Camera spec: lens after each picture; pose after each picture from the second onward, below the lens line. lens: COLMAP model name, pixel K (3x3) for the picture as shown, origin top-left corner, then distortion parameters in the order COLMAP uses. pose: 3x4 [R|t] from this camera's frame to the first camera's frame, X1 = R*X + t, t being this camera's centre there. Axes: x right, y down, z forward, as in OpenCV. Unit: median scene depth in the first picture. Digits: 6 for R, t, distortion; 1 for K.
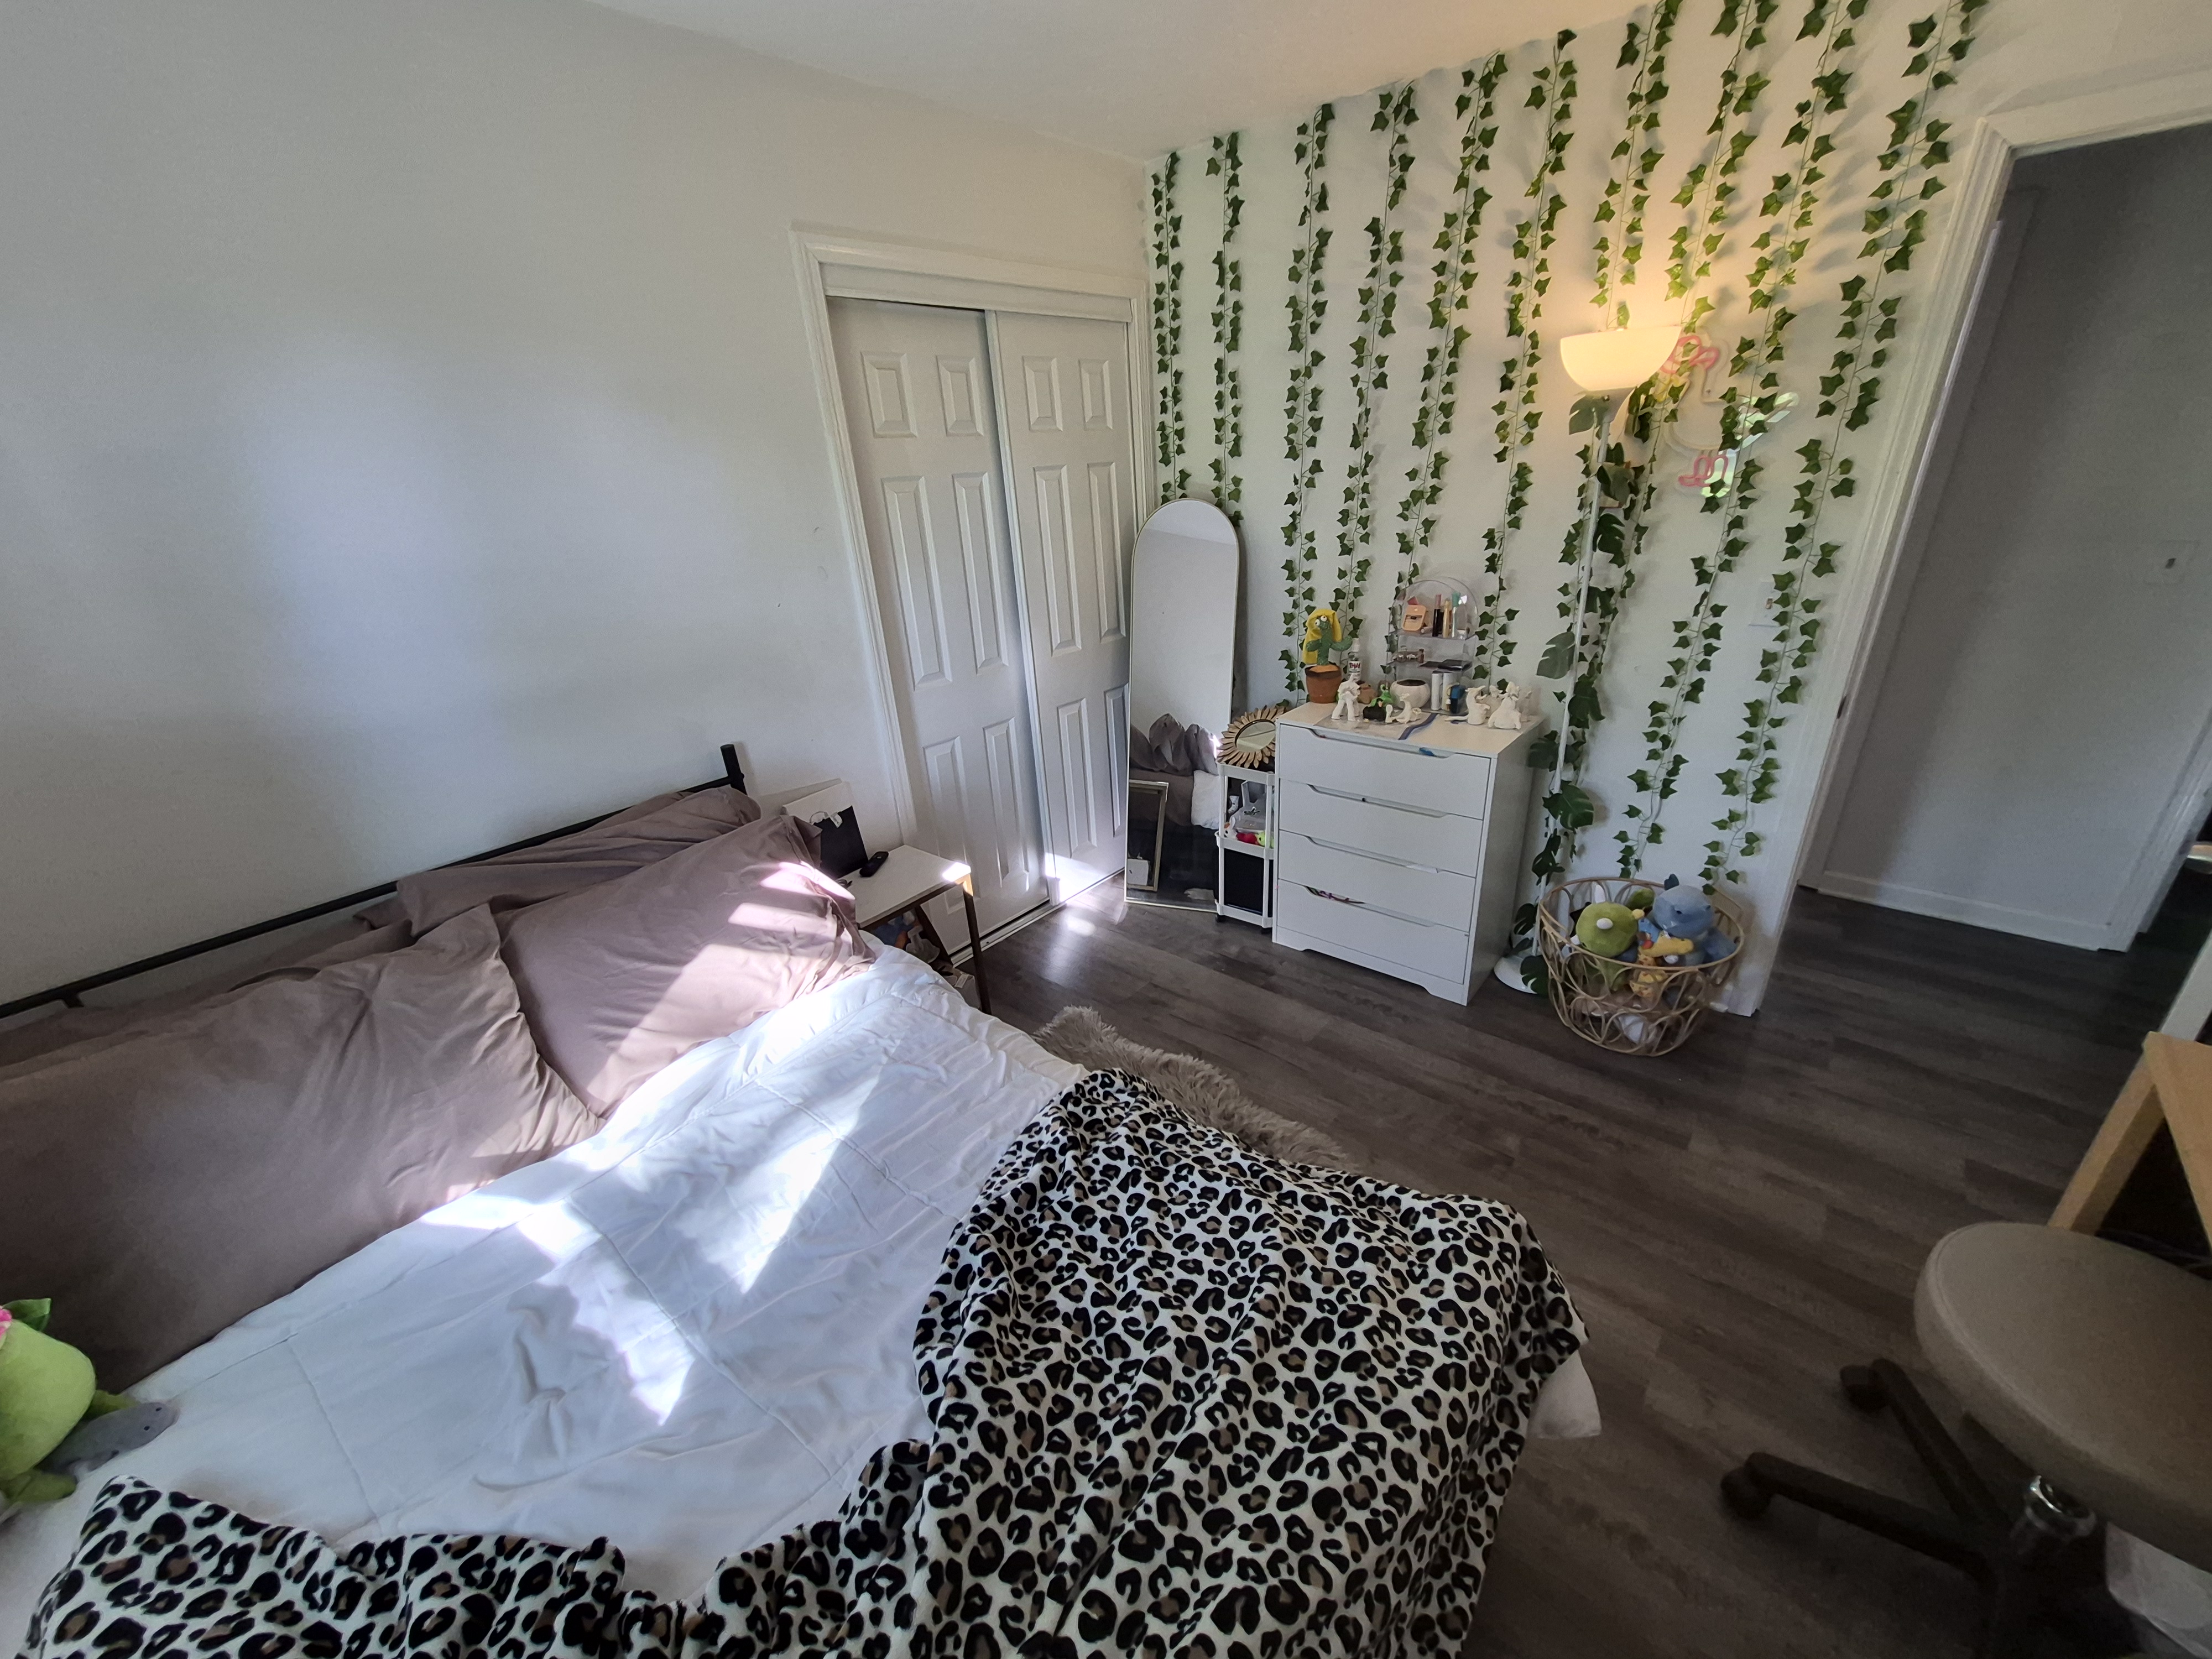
lens RADIAL K [[871.6, 0, 1144.3], [0, 871.6, 846.0], [0, 0, 1]] dist [0.017320, -0.006593]
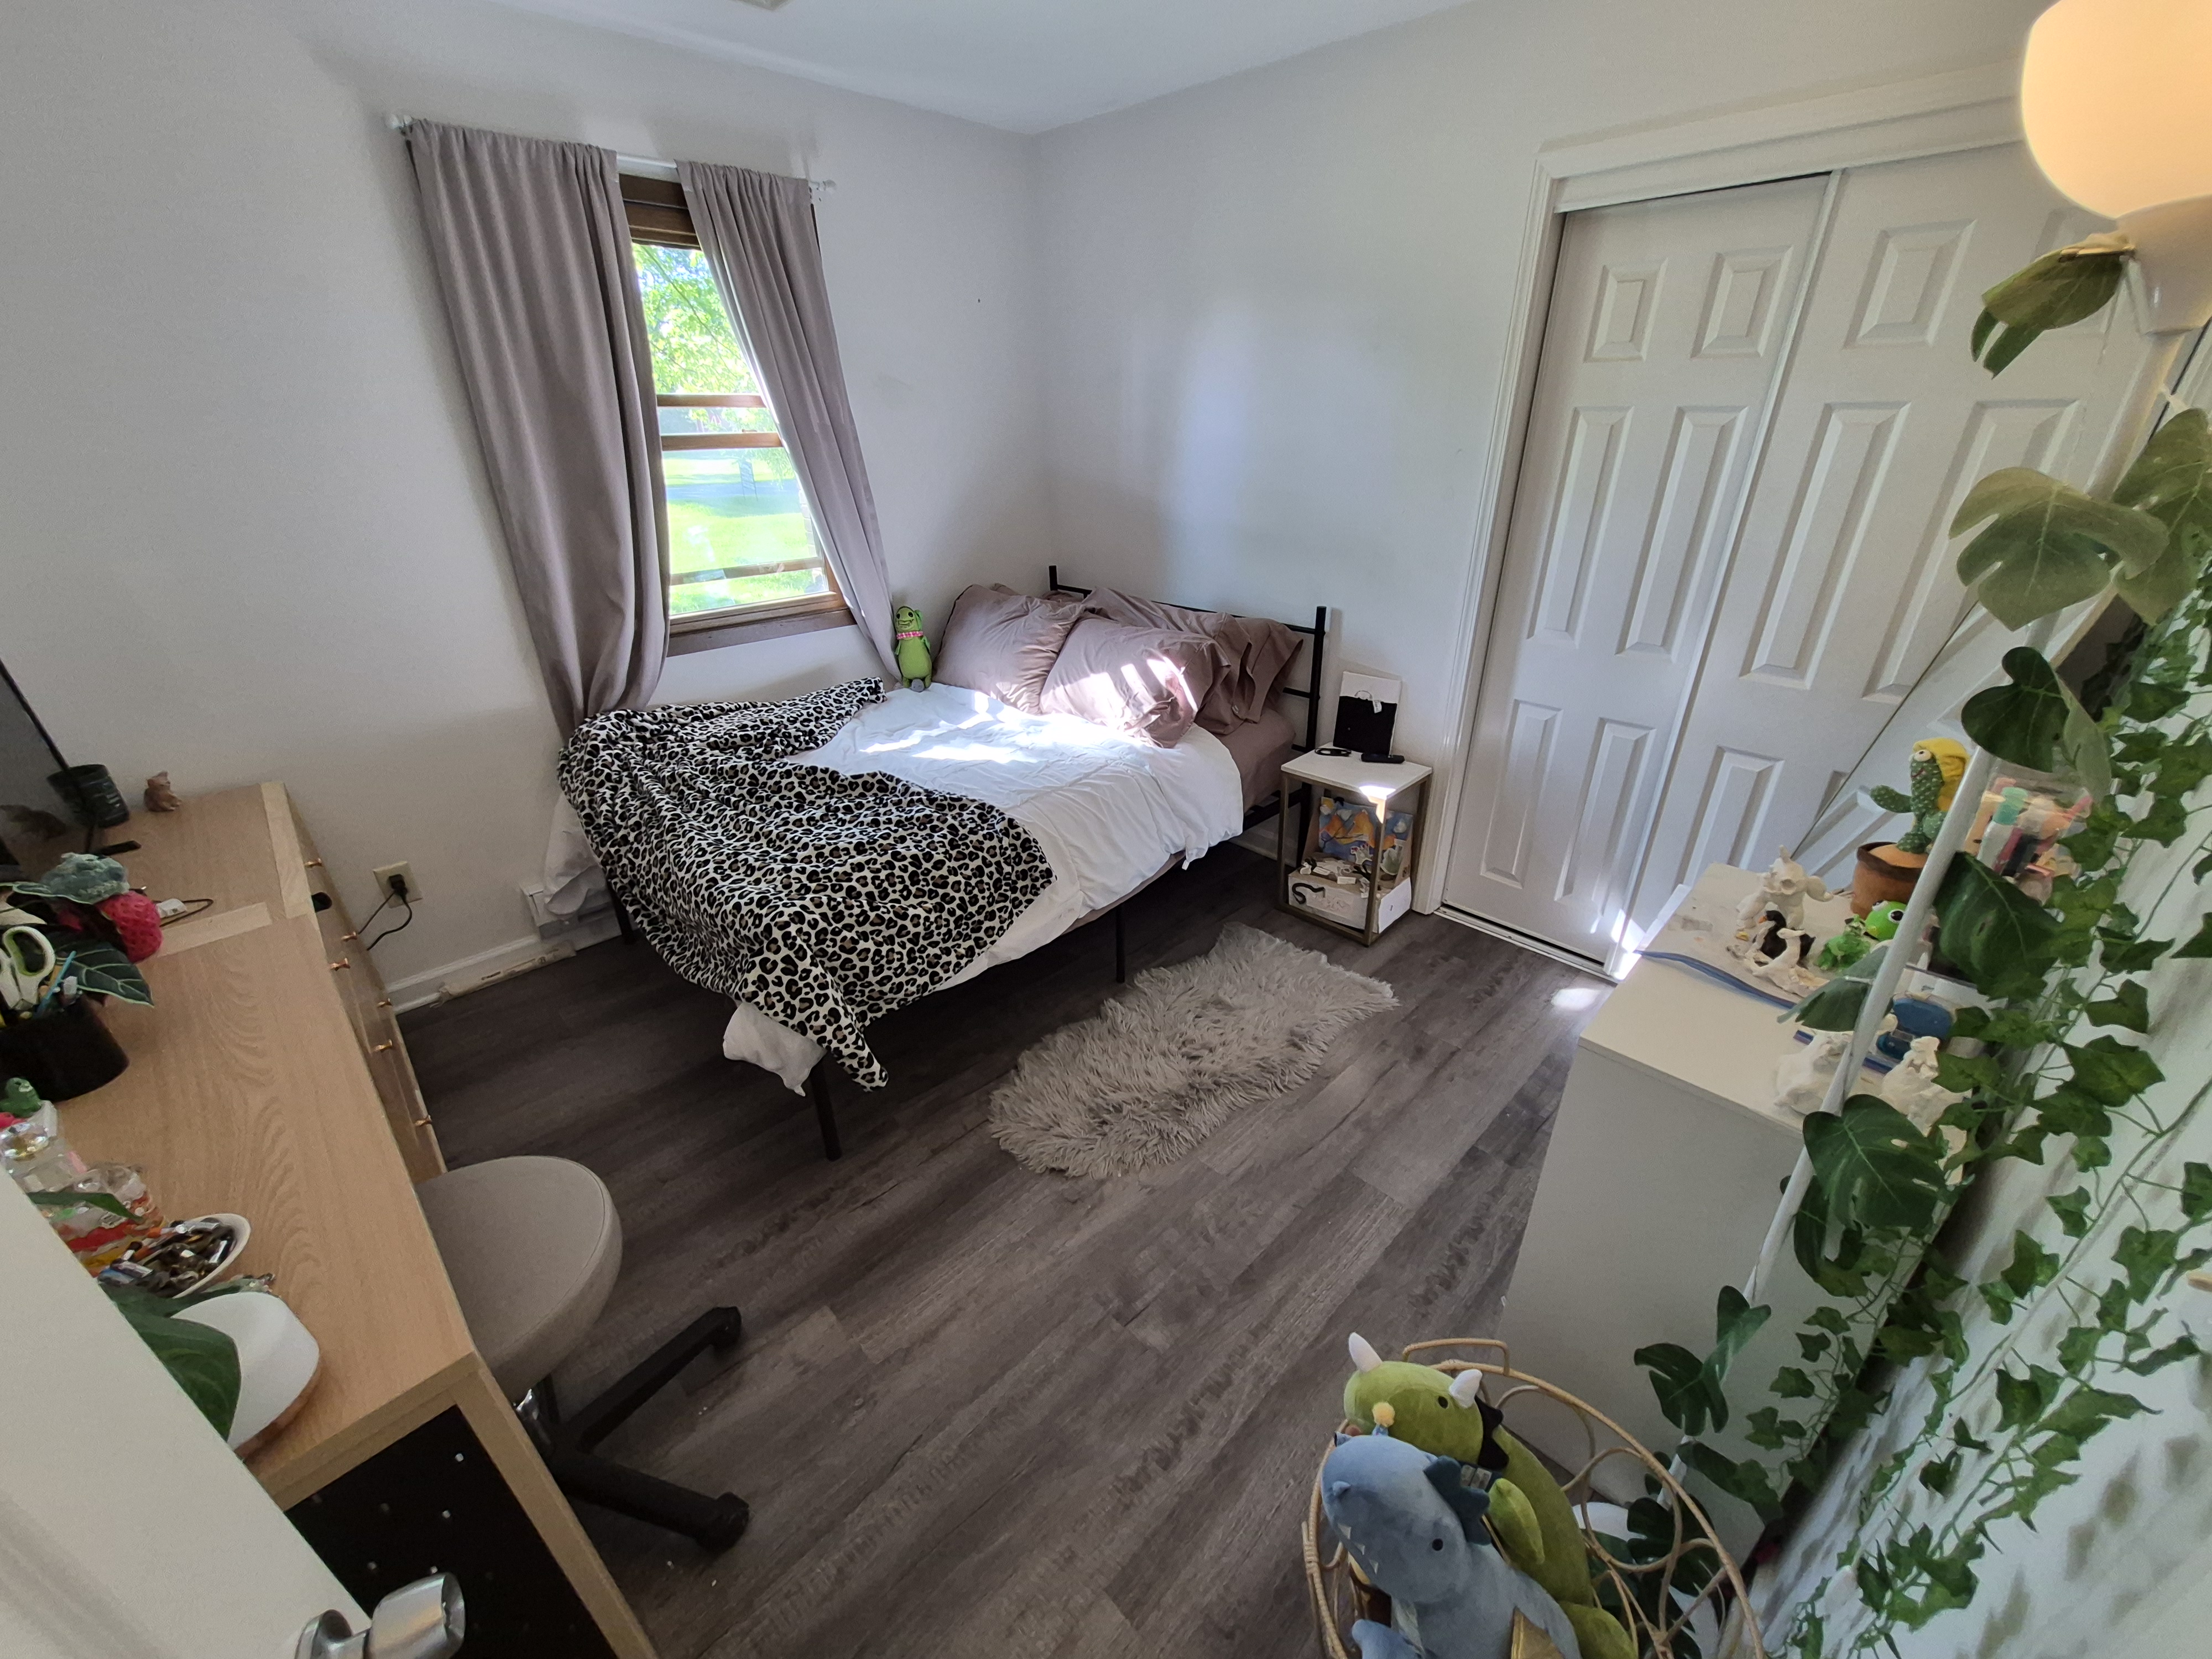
lens RADIAL K [[871.6, 0, 1144.3], [0, 871.6, 846.0], [0, 0, 1]] dist [0.017320, -0.006593]
pose [[-0.083228, 0.492260, -0.866460, 1.130434], [-0.406434, 0.777108, 0.480536, -0.466296], [0.909881, 0.392153, 0.135395, 0.932065]]
